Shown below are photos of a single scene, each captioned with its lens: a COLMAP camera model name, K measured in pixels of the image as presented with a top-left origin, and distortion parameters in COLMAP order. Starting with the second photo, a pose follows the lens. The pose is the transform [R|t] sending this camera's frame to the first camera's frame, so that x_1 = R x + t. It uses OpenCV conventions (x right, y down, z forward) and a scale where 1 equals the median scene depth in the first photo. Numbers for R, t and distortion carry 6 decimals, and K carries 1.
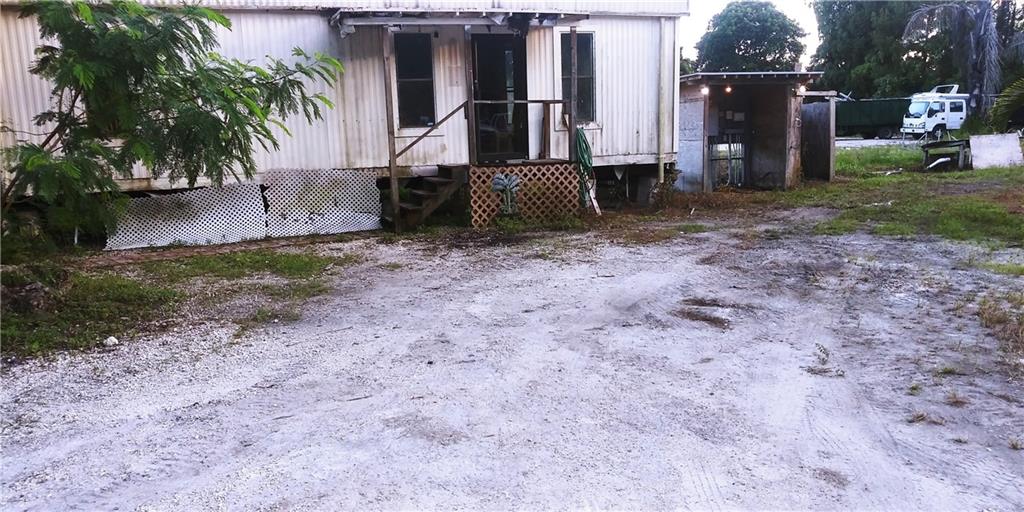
lens RADIAL K [[764.7, 0, 512.5], [0, 764.7, 257.0], [0, 0, 1]] dist [0.010167, -0.007857]
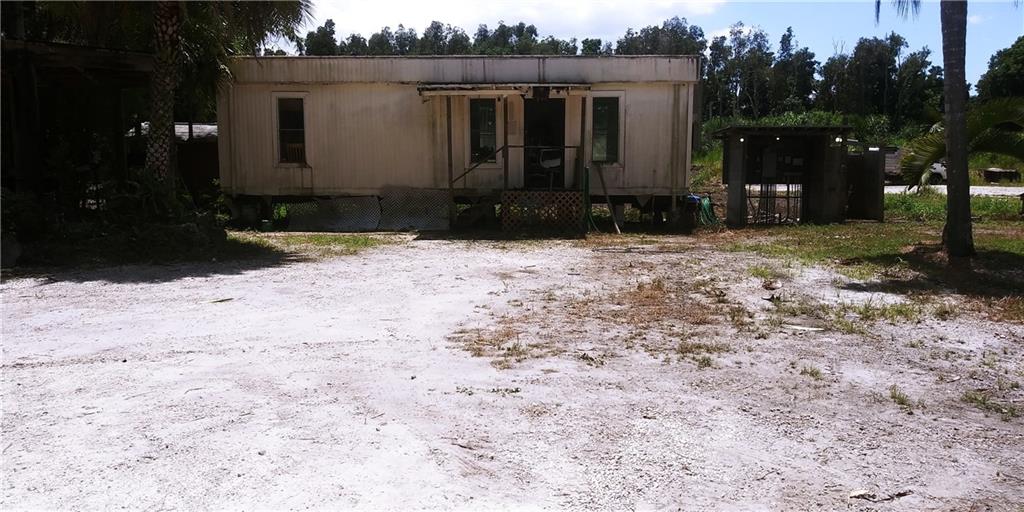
lens RADIAL K [[764.7, 0, 512.0], [0, 764.7, 255.9], [0, 0, 1]] dist [0.010167, -0.007857]
pose [[0.918875, 0.075094, -0.387338, 0.447363], [-0.092572, 0.995350, -0.026635, 0.037512], [0.383536, 0.060331, 0.921553, -0.285101]]
